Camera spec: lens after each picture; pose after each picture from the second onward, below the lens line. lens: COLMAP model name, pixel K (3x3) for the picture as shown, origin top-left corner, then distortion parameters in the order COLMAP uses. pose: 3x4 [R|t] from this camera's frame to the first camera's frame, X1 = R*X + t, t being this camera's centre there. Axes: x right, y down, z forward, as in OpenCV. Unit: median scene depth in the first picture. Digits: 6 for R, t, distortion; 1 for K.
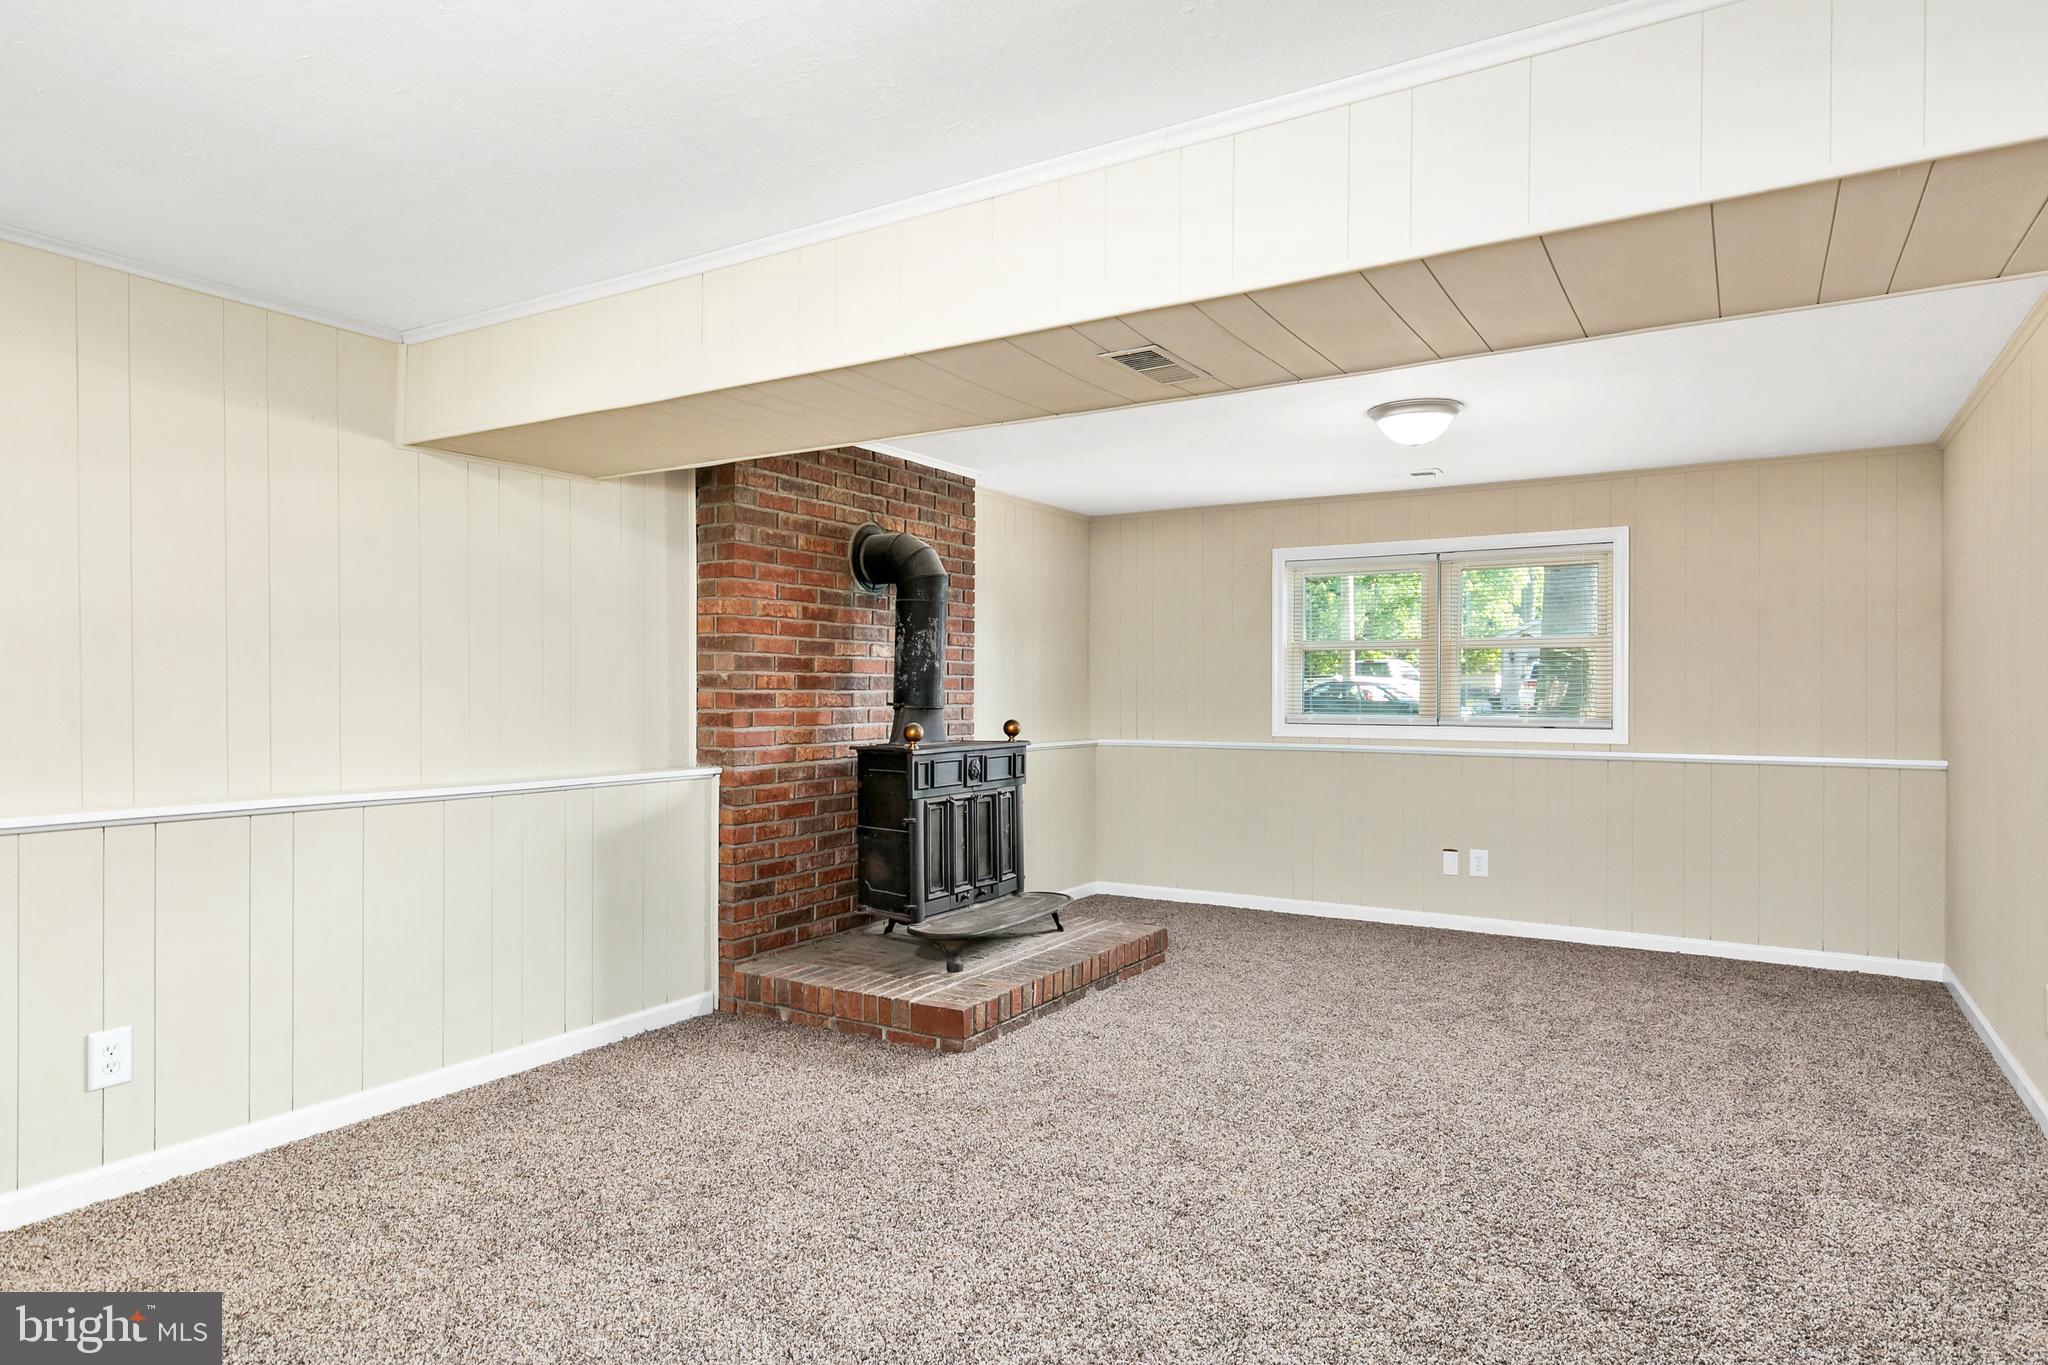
lens RADIAL K [[1178.8, 0, 1024.0], [0, 1178.8, 682.5], [0, 0, 1]] dist [-0.000136, -0.000012]
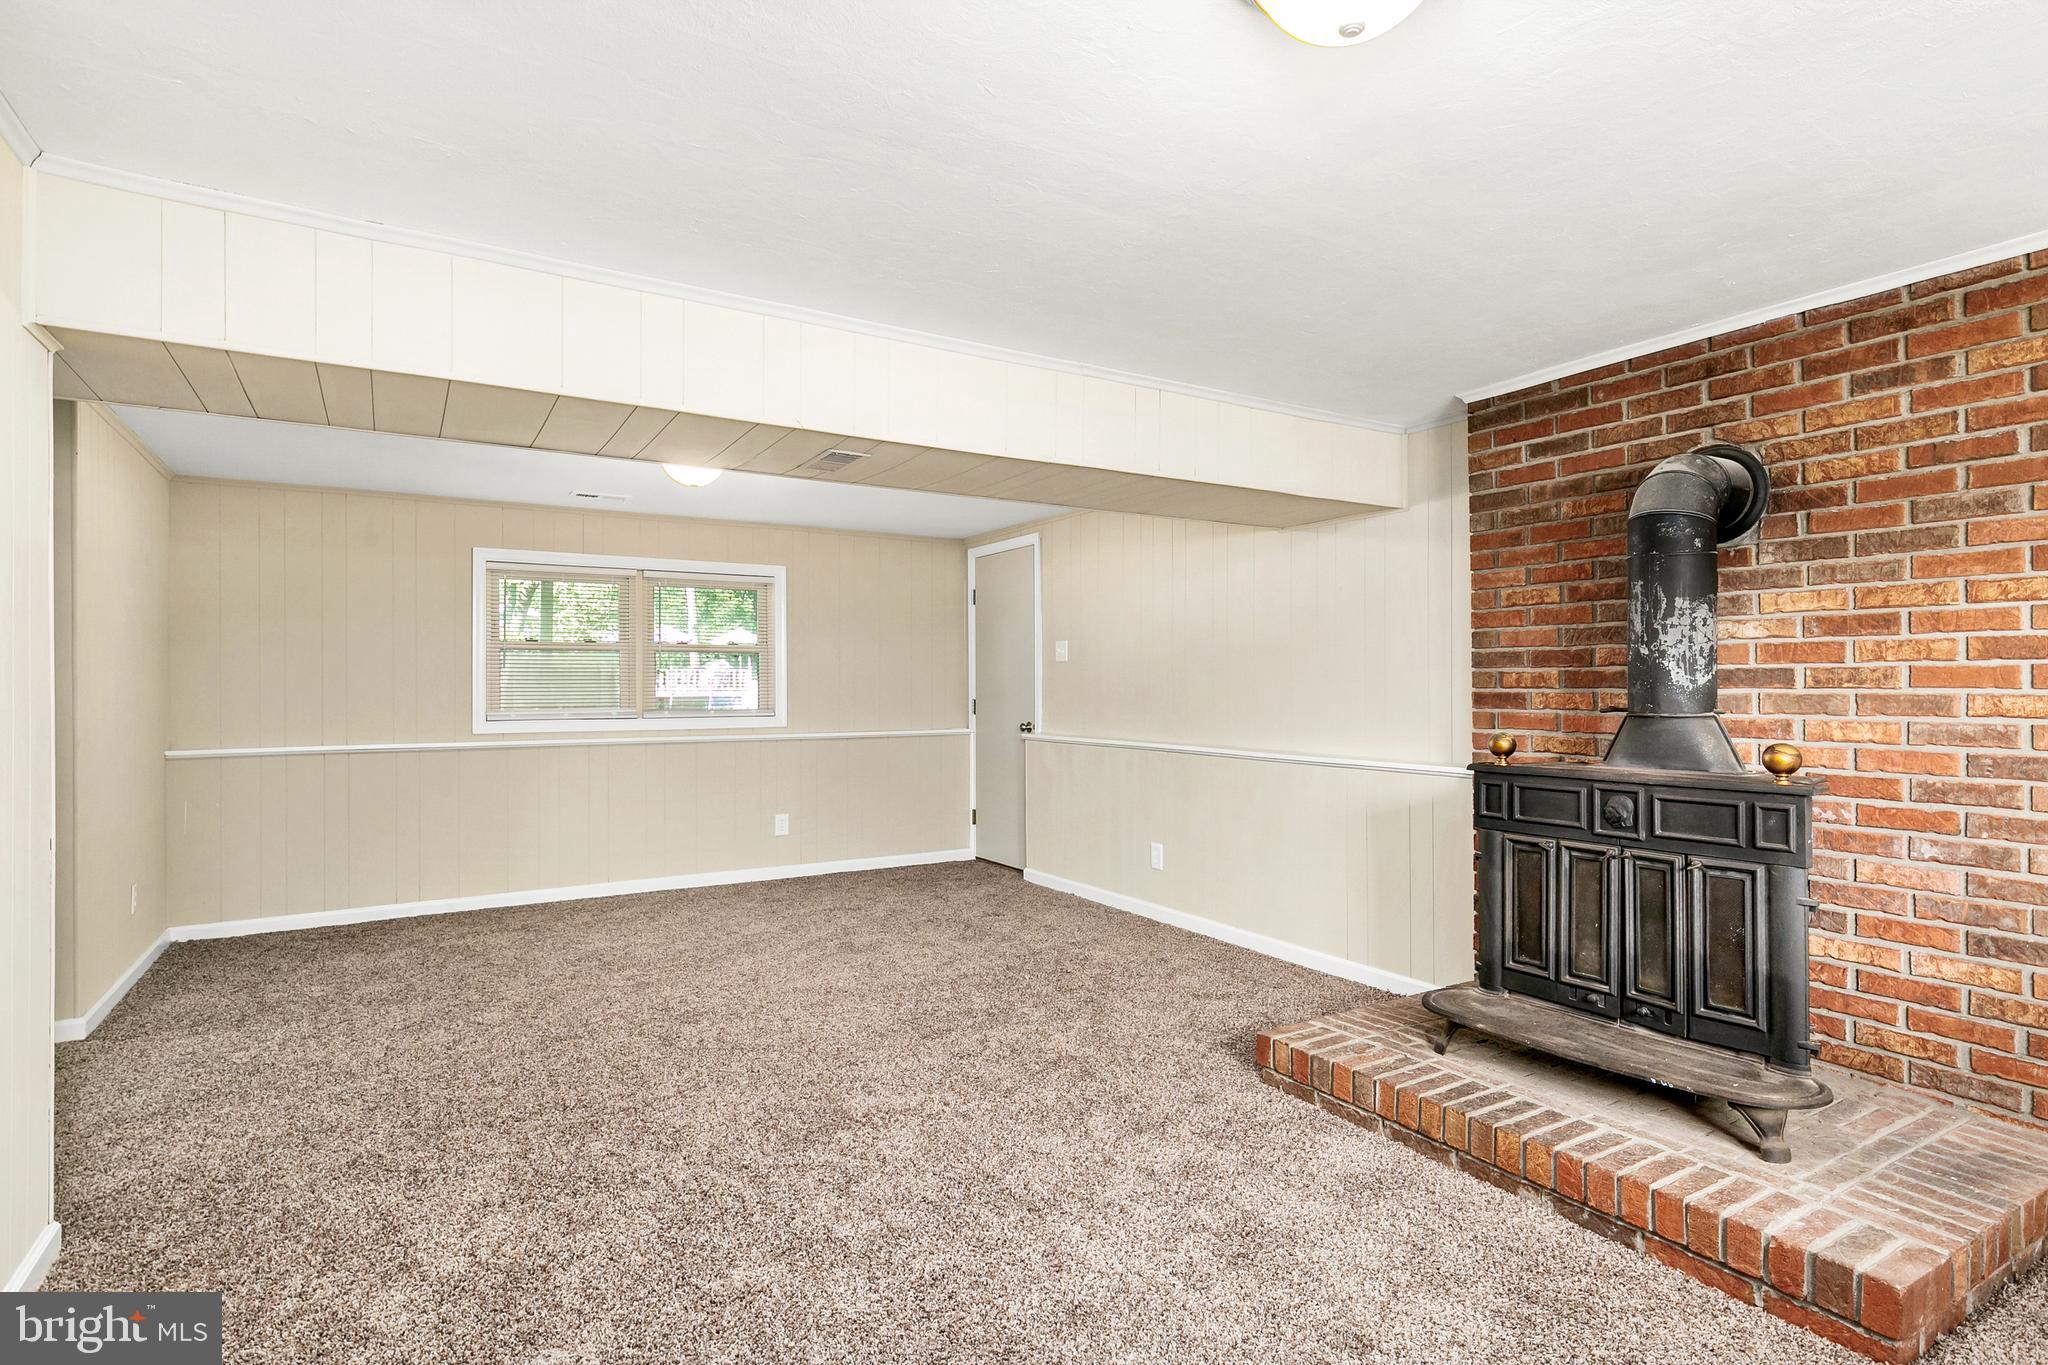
lens RADIAL K [[1050.5, 0, 1030.7], [0, 1050.5, 683.9], [0, 0, 1]] dist [0.002583, 0.000185]
pose [[-0.455253, 0.000922, -0.890362, 0.645499], [0.007526, 0.999968, -0.002812, 0.002120], [0.890330, -0.007981, -0.455245, 1.018876]]
